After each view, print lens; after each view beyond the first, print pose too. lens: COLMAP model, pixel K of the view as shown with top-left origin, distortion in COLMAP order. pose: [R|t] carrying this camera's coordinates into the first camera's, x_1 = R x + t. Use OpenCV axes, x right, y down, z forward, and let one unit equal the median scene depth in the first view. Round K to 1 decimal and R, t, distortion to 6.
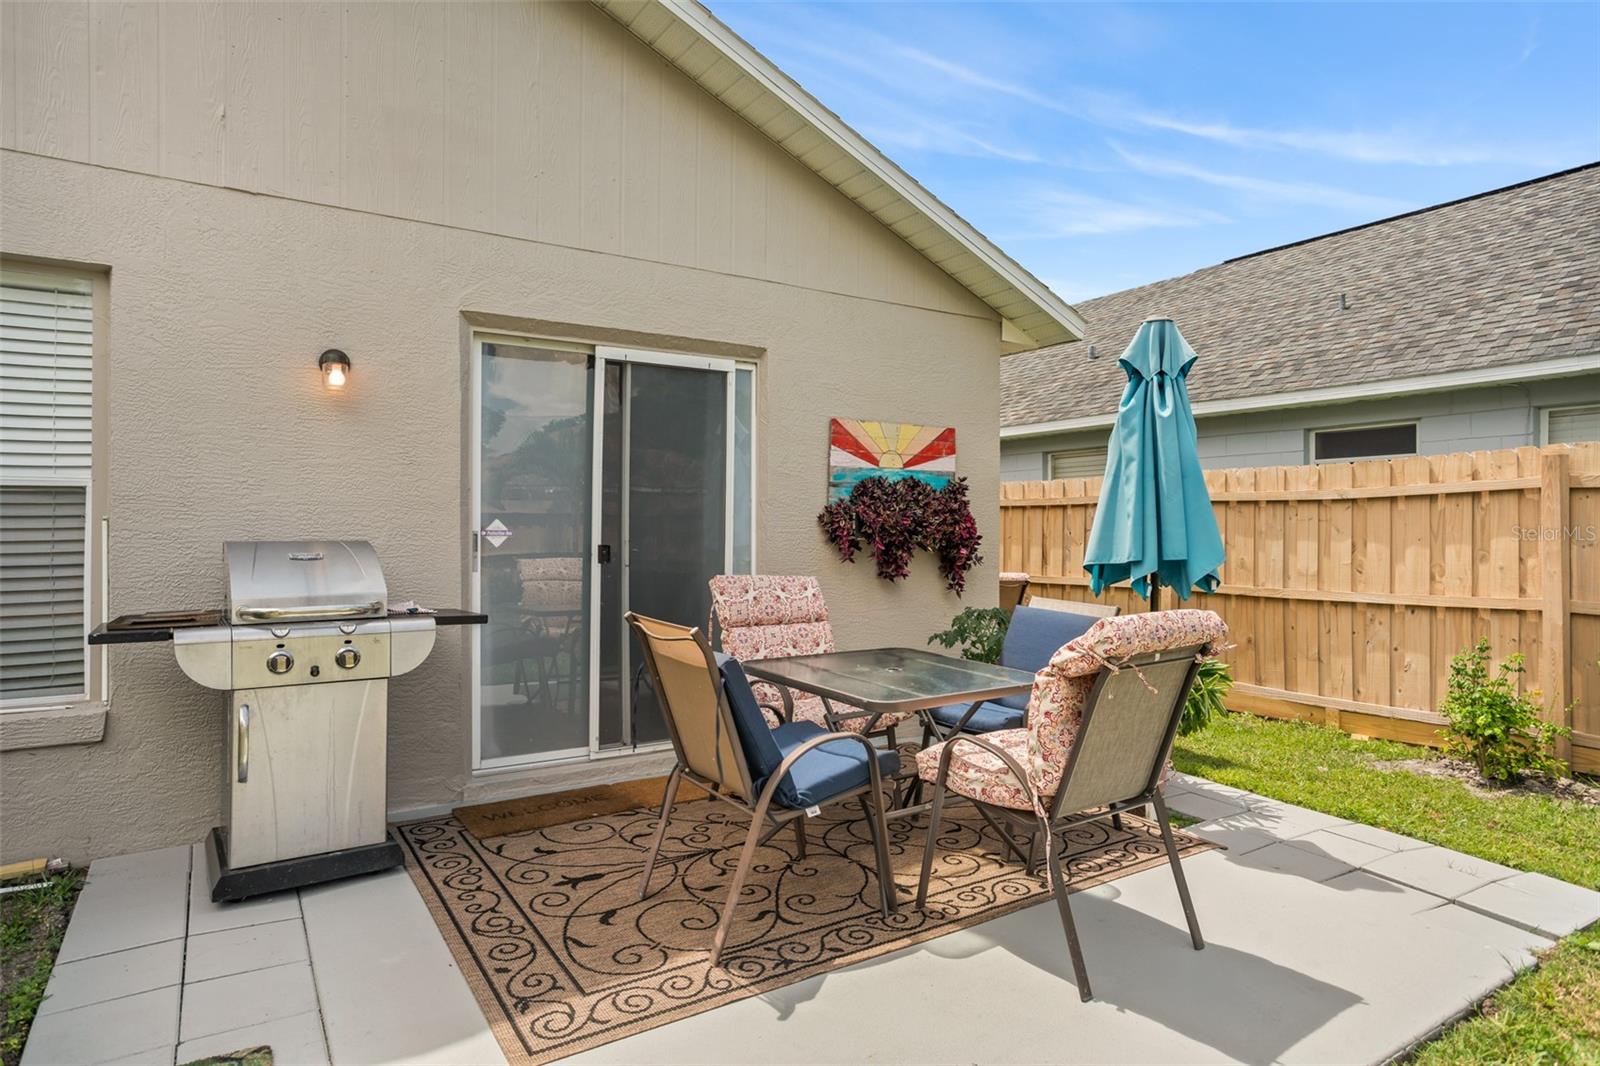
lens RADIAL K [[907.3, 0, 800.0], [0, 907.3, 533.0], [0, 0, 1]] dist [0.000327, 0.000057]
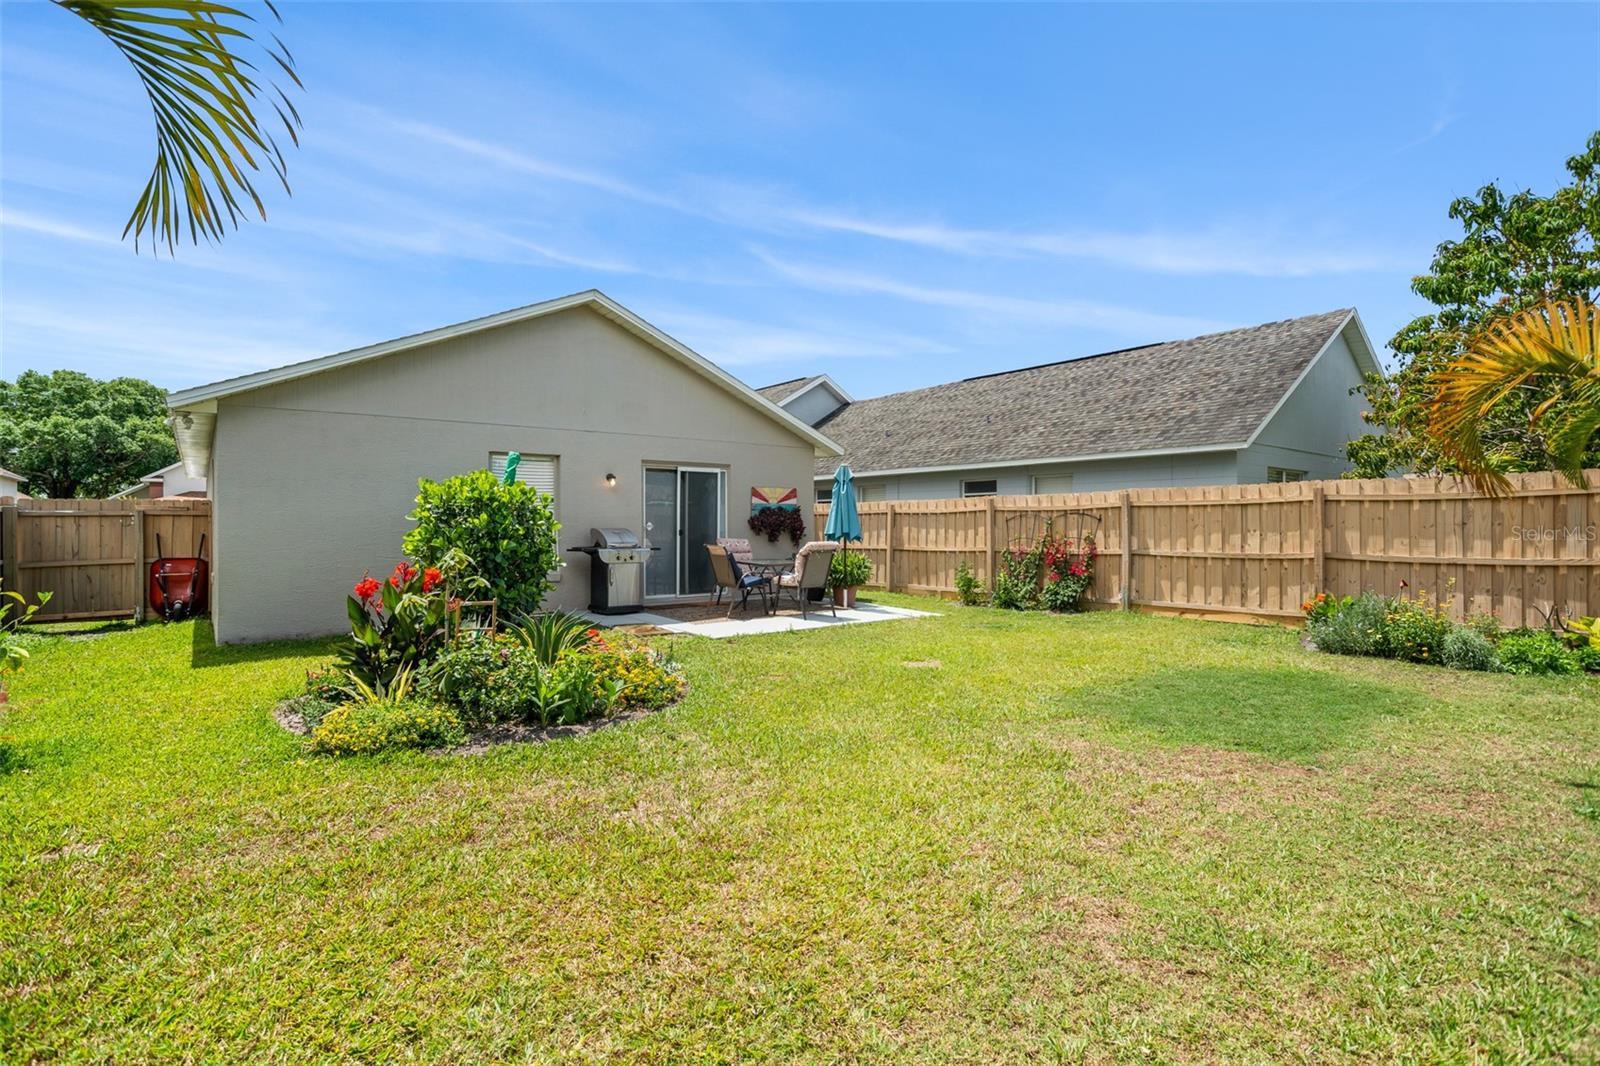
lens RADIAL K [[773.2, 0, 798.3], [0, 773.2, 509.8], [0, 0, 1]] dist [-0.027688, 0.016174]
pose [[0.995450, -0.001477, 0.095273, -0.055242], [0.003729, 0.999718, -0.023460, 0.006540], [-0.095211, 0.023708, 0.995175, -1.510766]]
